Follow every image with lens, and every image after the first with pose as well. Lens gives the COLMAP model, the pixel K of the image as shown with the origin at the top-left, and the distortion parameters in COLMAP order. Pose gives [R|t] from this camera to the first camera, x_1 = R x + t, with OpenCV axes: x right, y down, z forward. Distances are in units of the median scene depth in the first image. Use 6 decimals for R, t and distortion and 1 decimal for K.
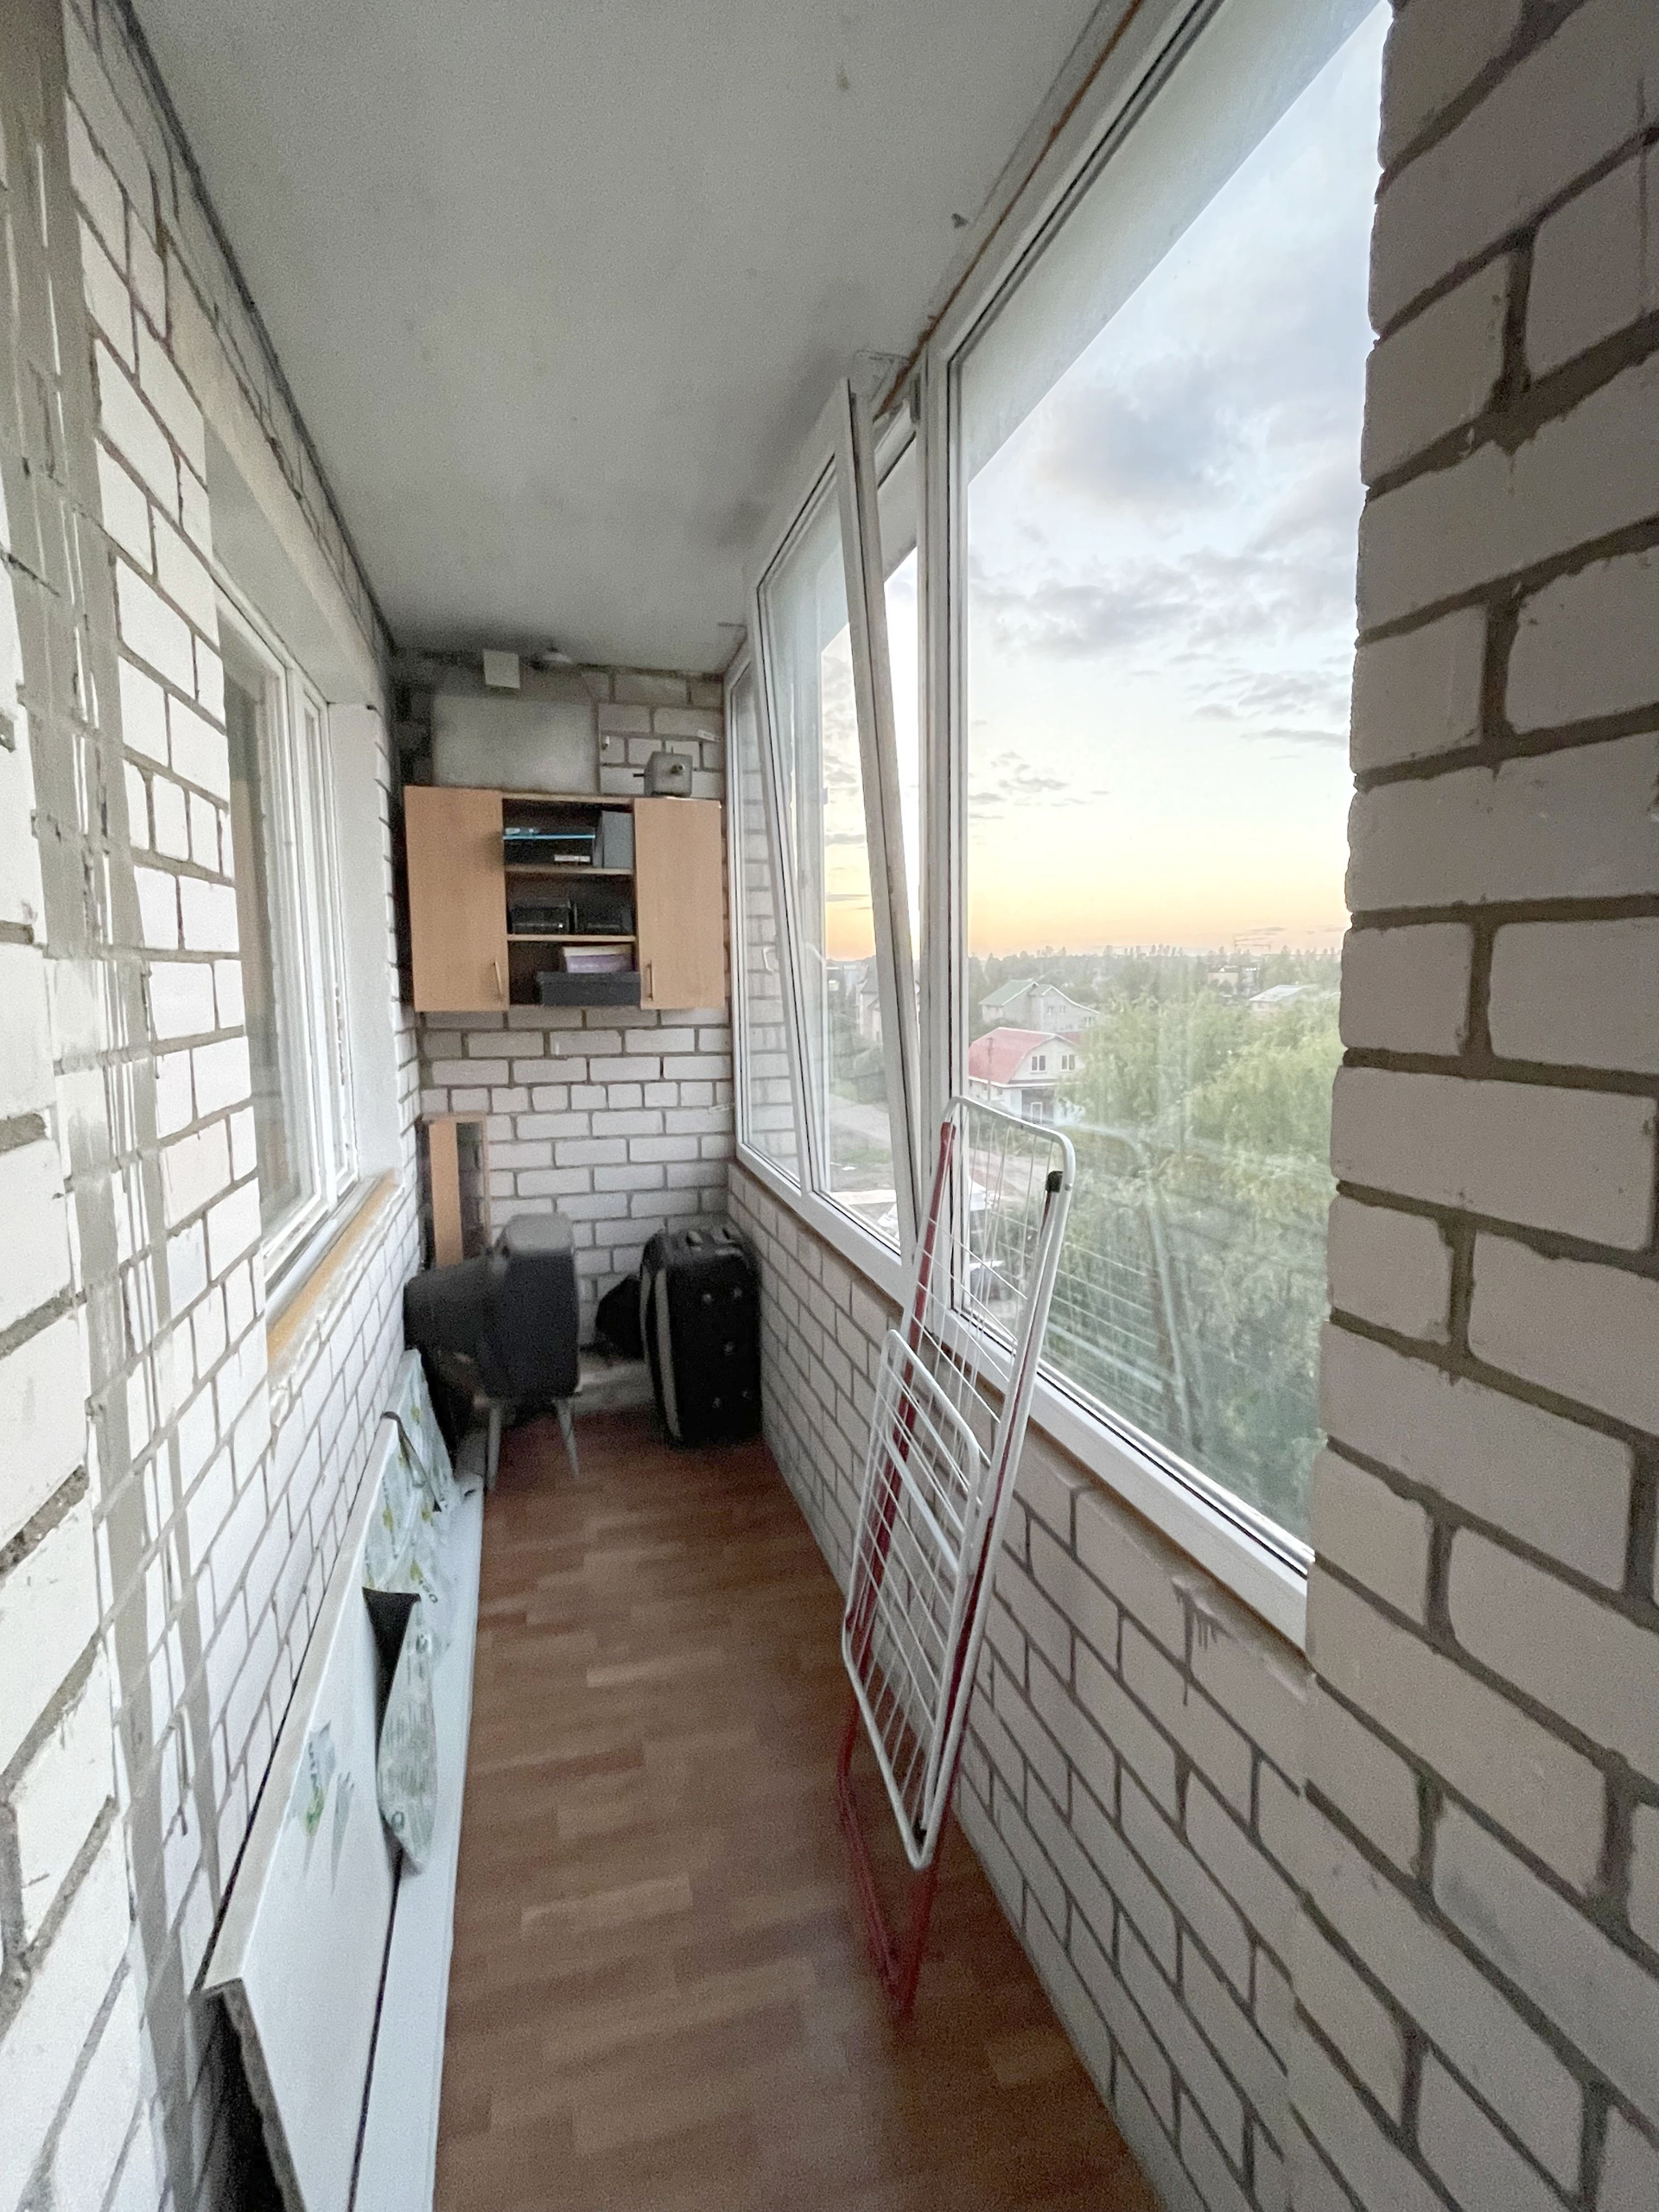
lens RADIAL K [[1053.0, 0, 837.9], [0, 1053.0, 1097.7], [0, 0, 1]] dist [0.004751, -0.000134]
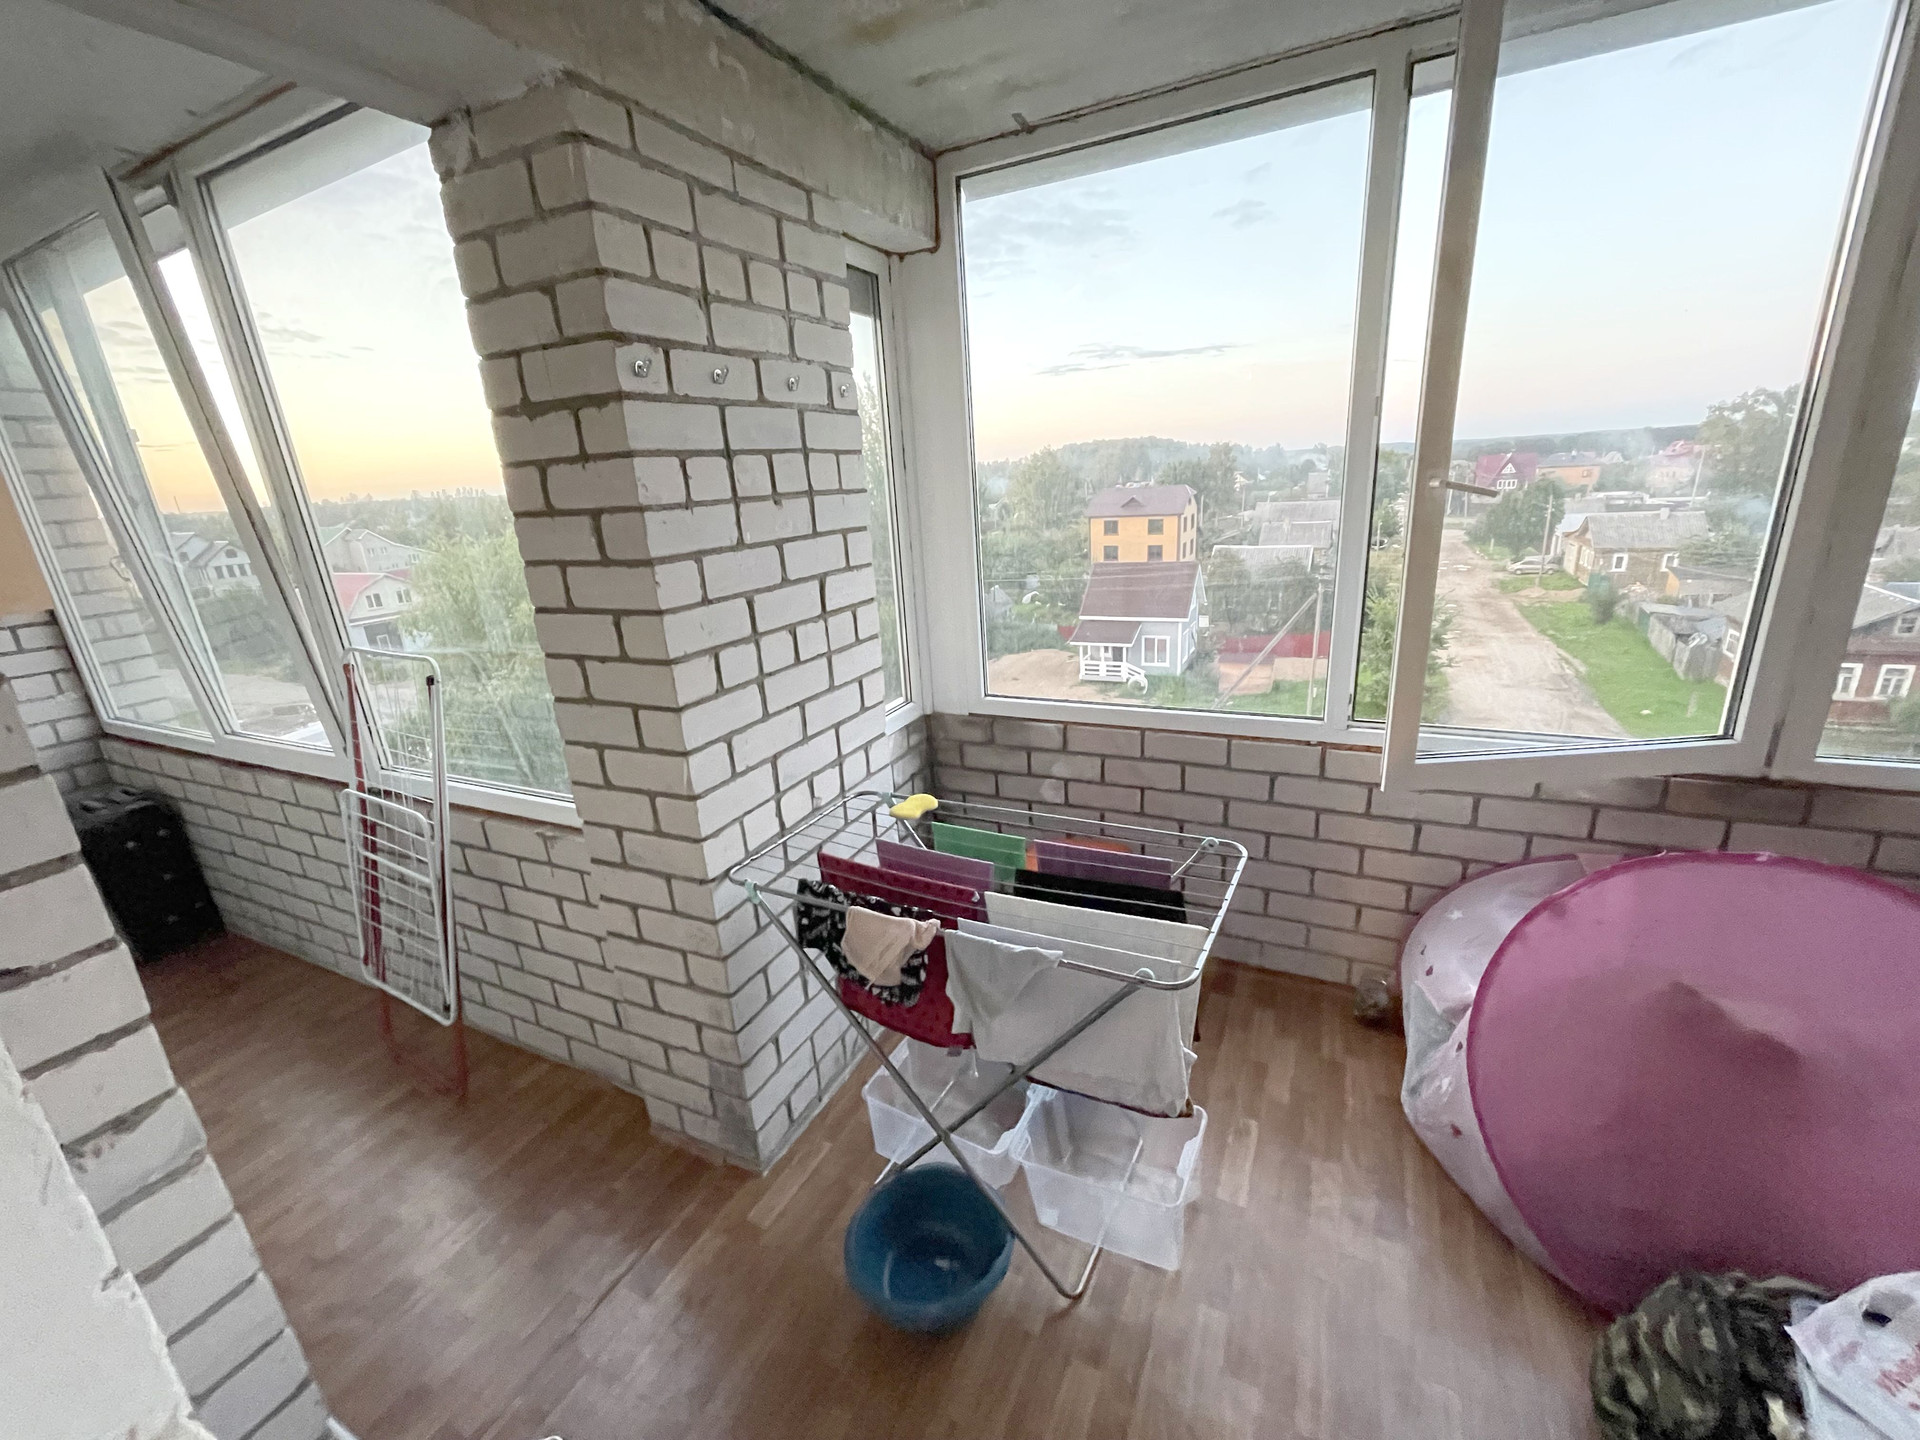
lens RADIAL K [[796.5, 0, 968.8], [0, 796.5, 722.1], [0, 0, 1]] dist [-0.002072, -0.000028]
pose [[0.667467, -0.255249, 0.699526, -0.149452], [0.141385, 0.965768, 0.217492, -0.022535], [-0.731094, -0.046266, 0.680706, -0.617712]]
